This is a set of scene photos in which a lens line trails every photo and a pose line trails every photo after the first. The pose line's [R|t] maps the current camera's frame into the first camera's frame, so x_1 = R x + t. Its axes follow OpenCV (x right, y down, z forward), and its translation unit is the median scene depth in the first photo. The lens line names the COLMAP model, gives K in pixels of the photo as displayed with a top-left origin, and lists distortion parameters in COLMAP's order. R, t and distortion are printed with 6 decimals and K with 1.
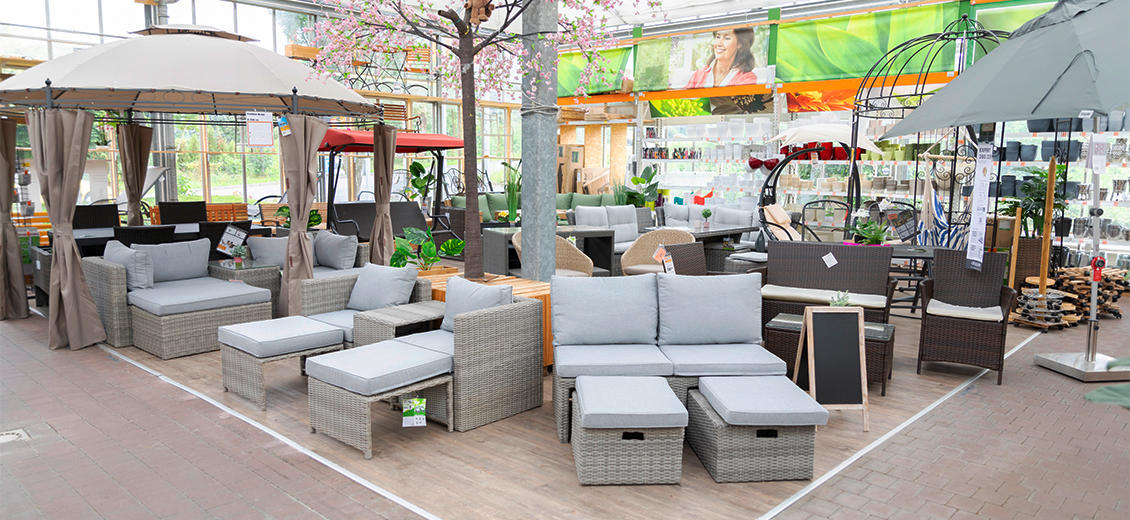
lens RADIAL K [[772.1, 0, 565.0], [0, 772.1, 260.0], [0, 0, 1]] dist [0.006251, 0.000813]
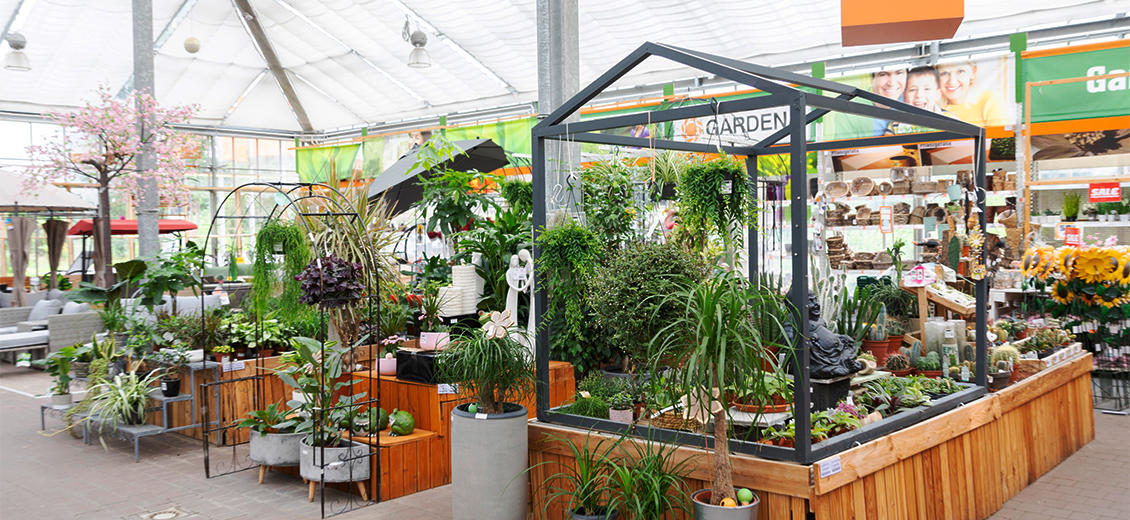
lens RADIAL K [[971.4, 0, 565.0], [0, 971.4, 260.0], [0, 0, 1]] dist [-0.001132, -0.004392]
pose [[0.999618, -0.027586, 0.001662, 0.488608], [0.027616, 0.994850, -0.097528, 0.084281], [0.001037, 0.097536, 0.995231, -0.634441]]
